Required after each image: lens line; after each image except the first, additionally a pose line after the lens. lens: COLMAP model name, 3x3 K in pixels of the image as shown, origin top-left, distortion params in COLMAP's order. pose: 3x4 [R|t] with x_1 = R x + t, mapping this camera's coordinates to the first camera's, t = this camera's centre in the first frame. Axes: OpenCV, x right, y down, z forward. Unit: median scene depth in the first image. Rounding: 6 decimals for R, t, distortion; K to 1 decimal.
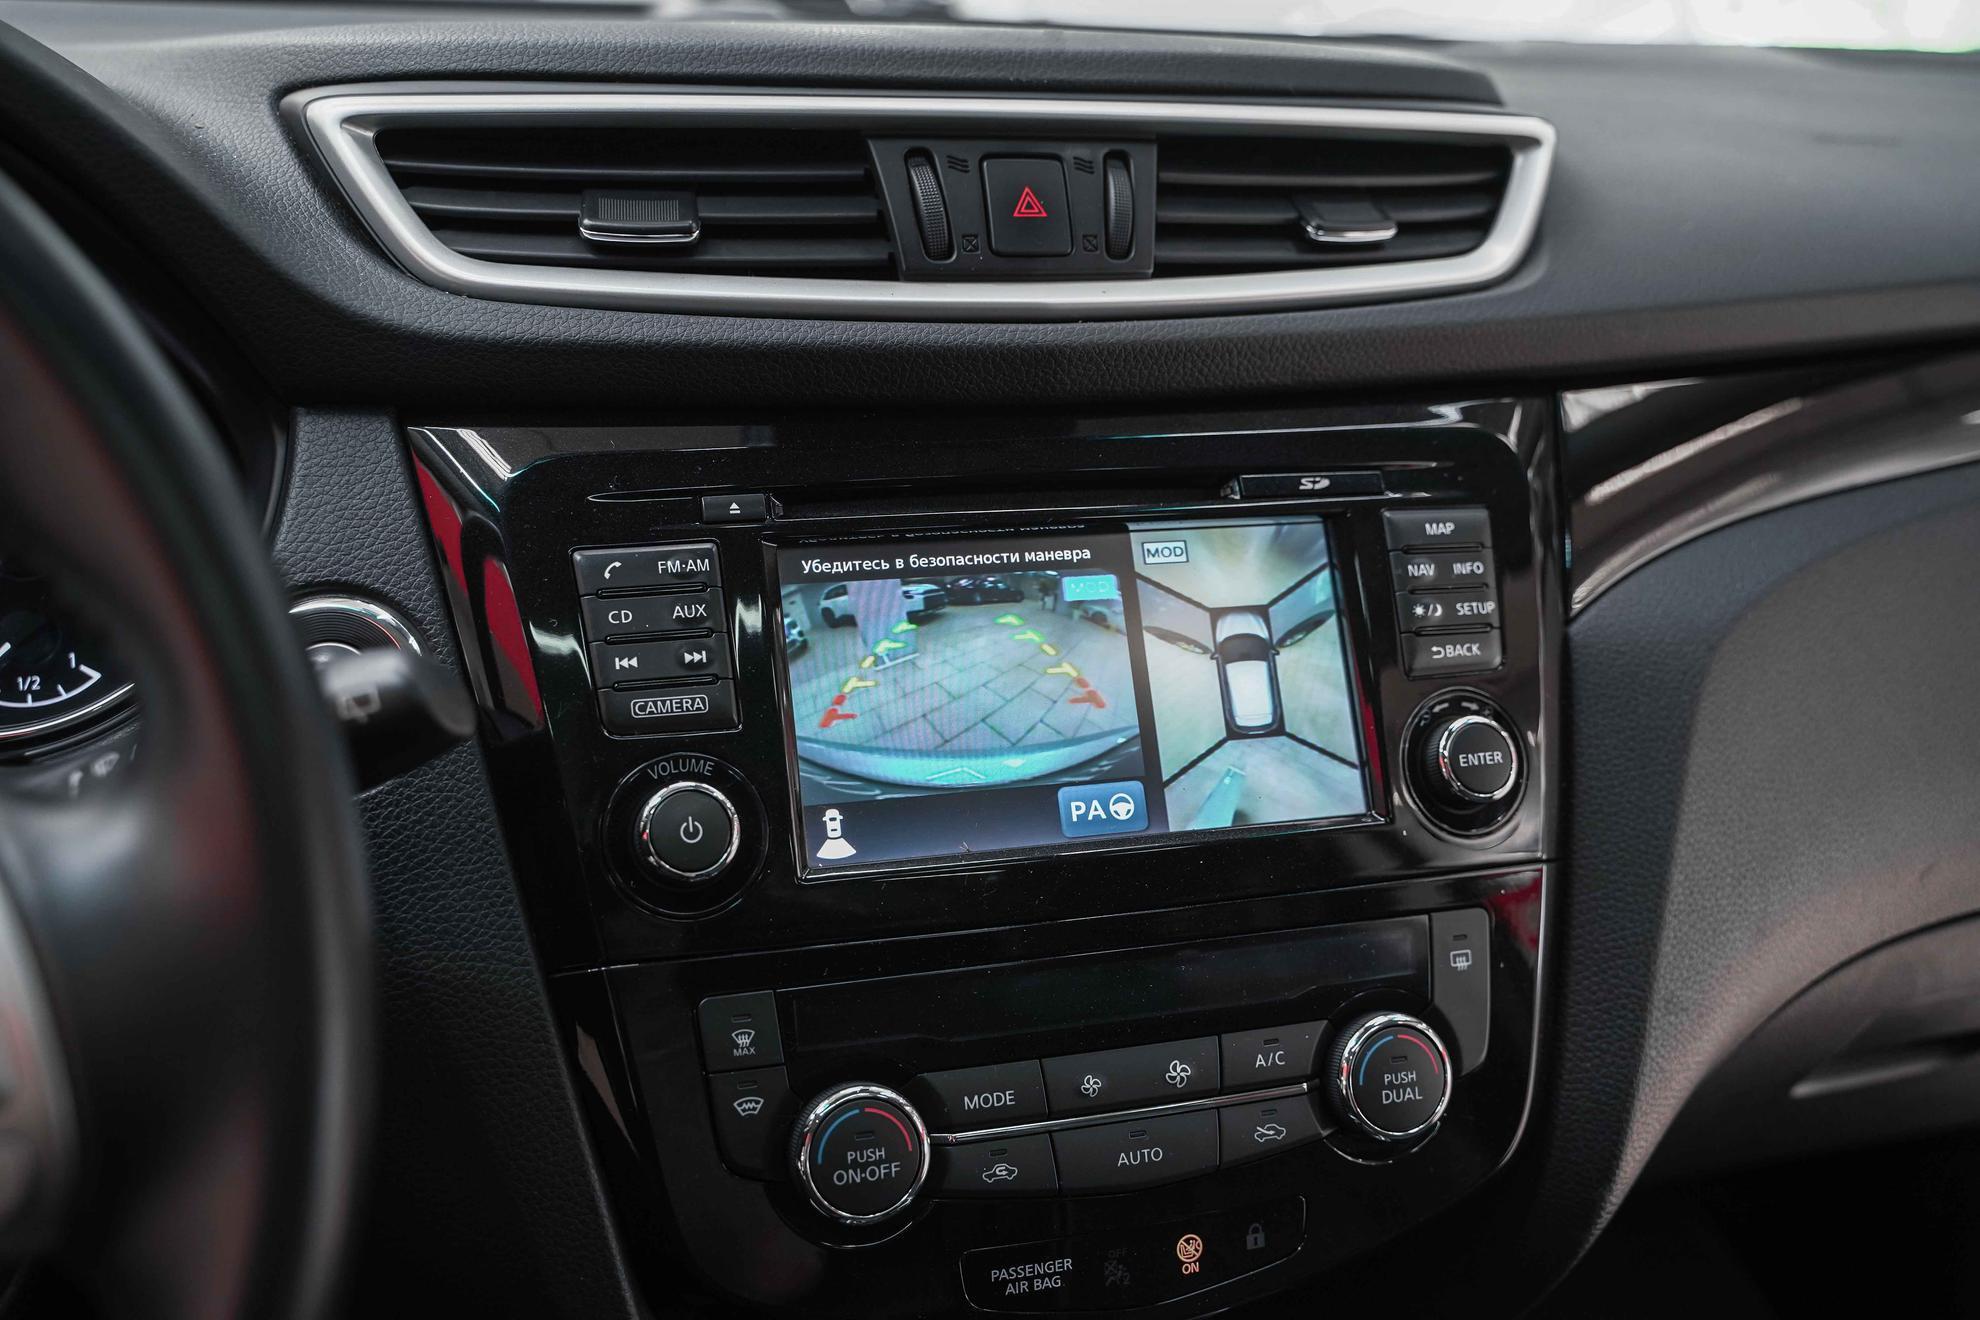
lens RADIAL K [[1954.8, 0, 990.0], [0, 1954.8, 660.0], [0, 0, 1]] dist [-0.006470, 0.000069]
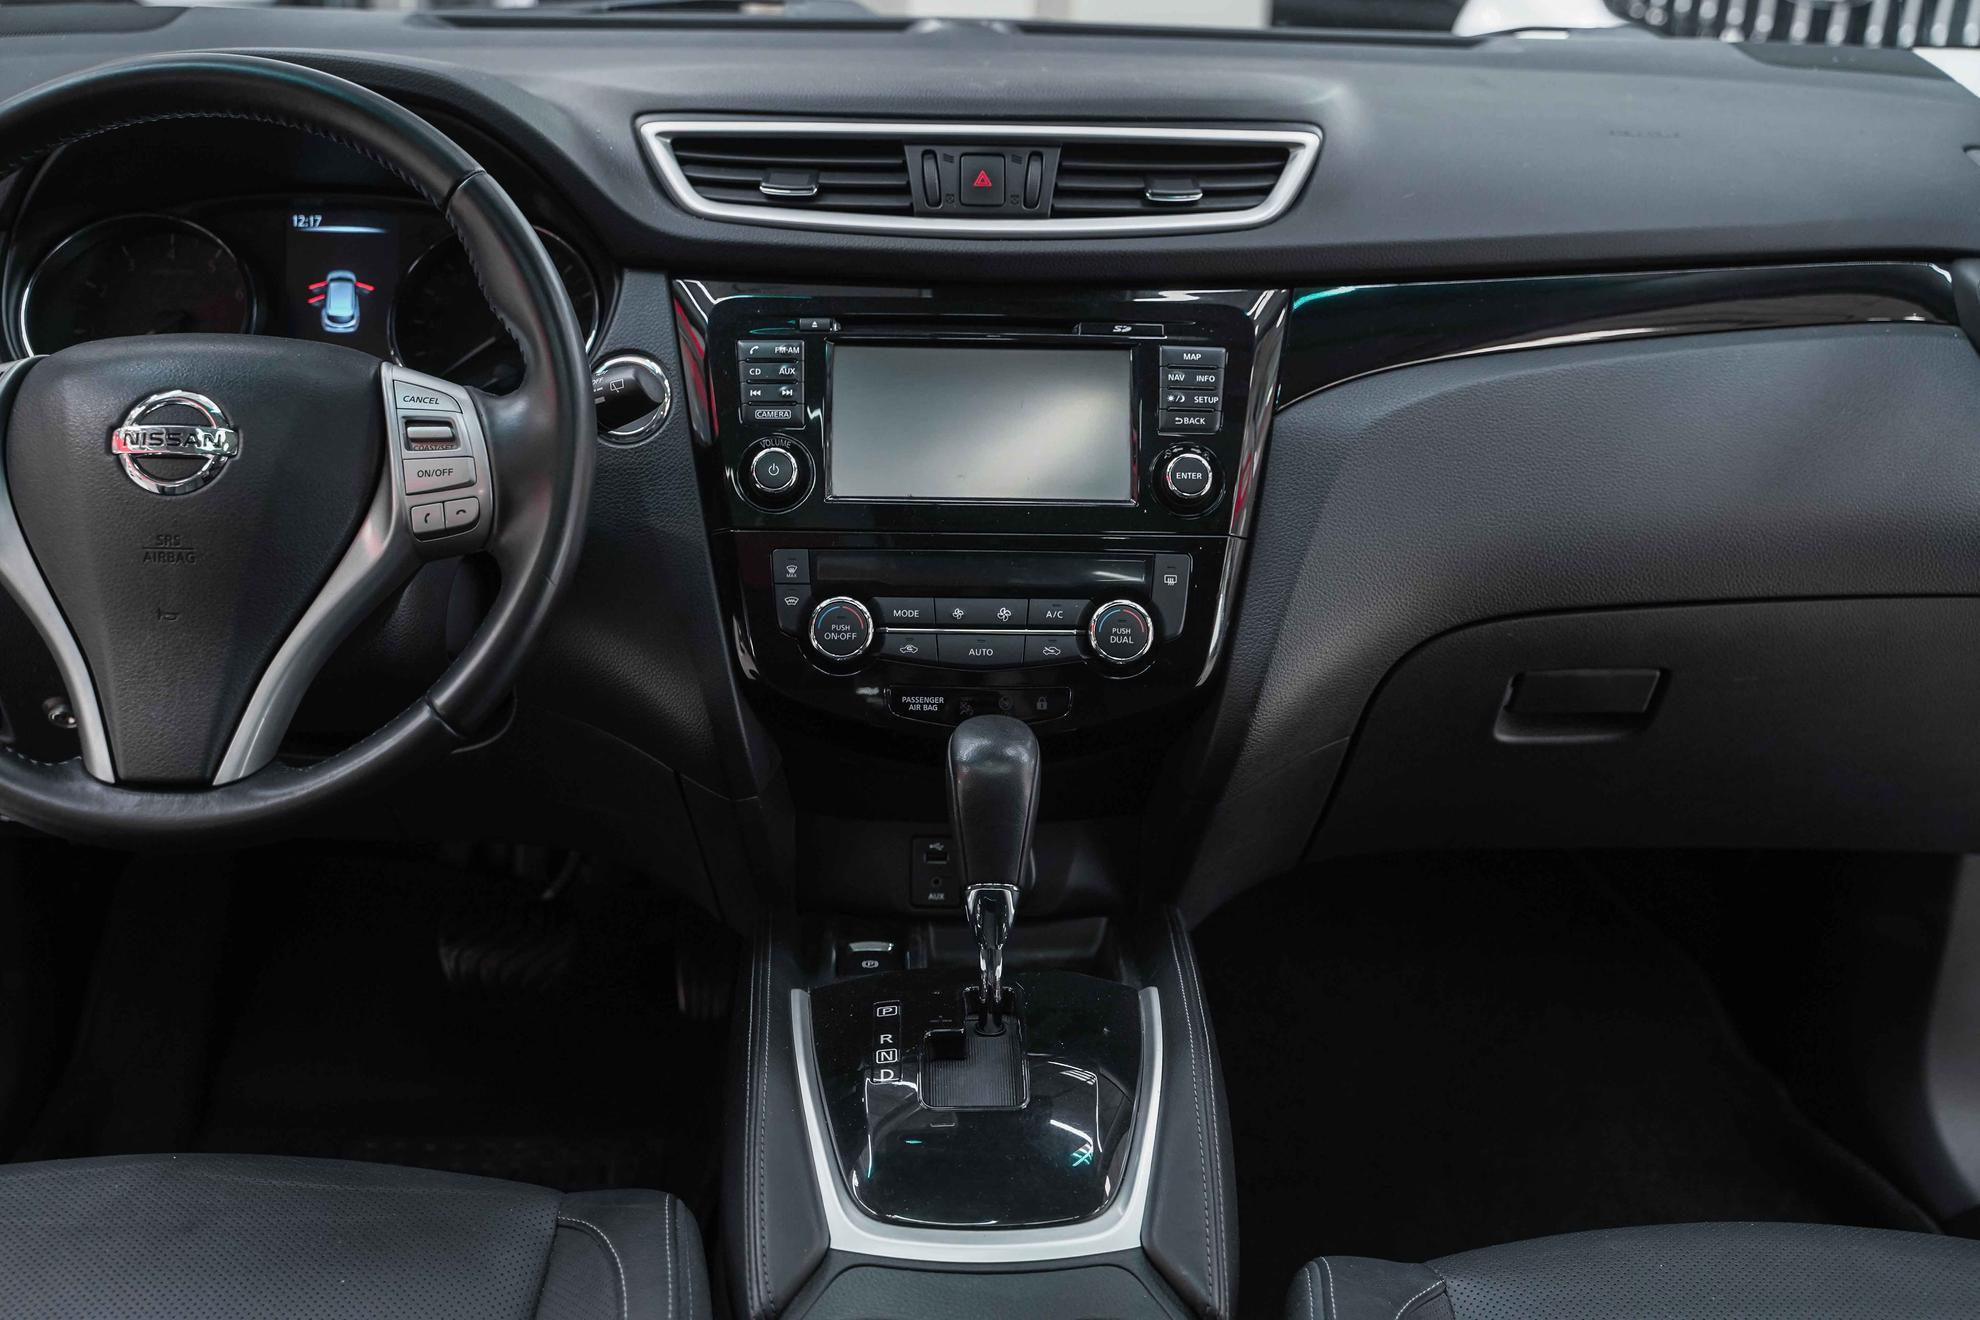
lens RADIAL K [[2416.2, 0, 990.0], [0, 2416.2, 660.0], [0, 0, 1]] dist [0.004696, -0.013773]
pose [[0.958637, 0.079968, -0.273167, 0.738813], [-0.075820, 0.996790, 0.025729, 0.187801], [0.274348, -0.003953, 0.961622, -1.354205]]
